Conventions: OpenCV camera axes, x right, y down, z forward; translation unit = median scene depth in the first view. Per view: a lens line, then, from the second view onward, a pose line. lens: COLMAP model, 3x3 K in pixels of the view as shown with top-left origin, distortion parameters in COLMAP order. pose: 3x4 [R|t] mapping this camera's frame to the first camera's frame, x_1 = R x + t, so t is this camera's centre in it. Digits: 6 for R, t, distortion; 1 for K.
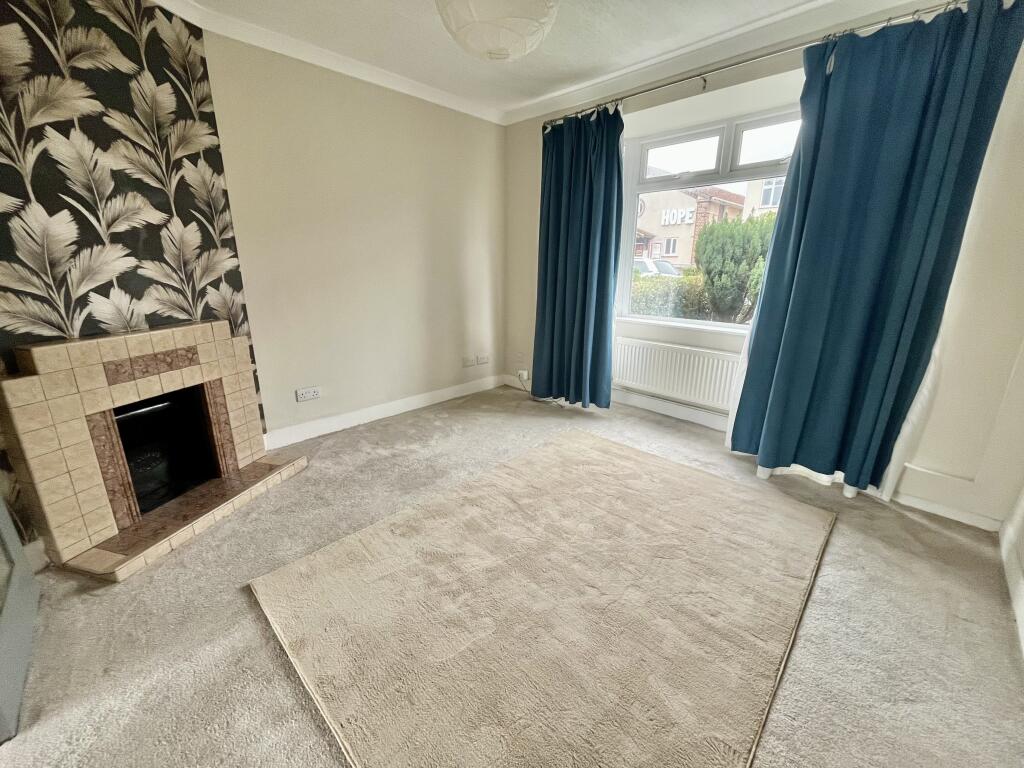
lens RADIAL K [[413.3, 0, 509.1], [0, 413.3, 384.3], [0, 0, 1]] dist [-0.004266, -0.000116]
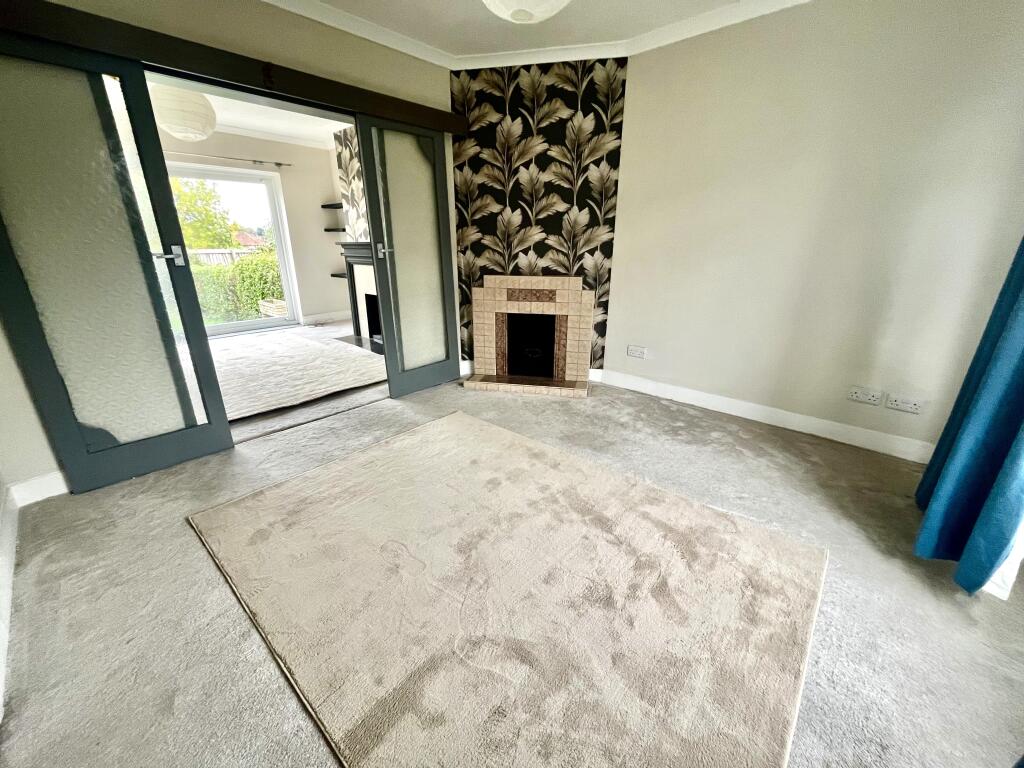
lens RADIAL K [[413.3, 0, 510.0], [0, 413.3, 381.7], [0, 0, 1]] dist [-0.004266, -0.000116]
pose [[0.053940, 0.329951, -0.942456, 0.852304], [-0.281405, 0.910598, 0.302692, -0.209988], [0.958072, 0.248885, 0.141967, 0.723909]]
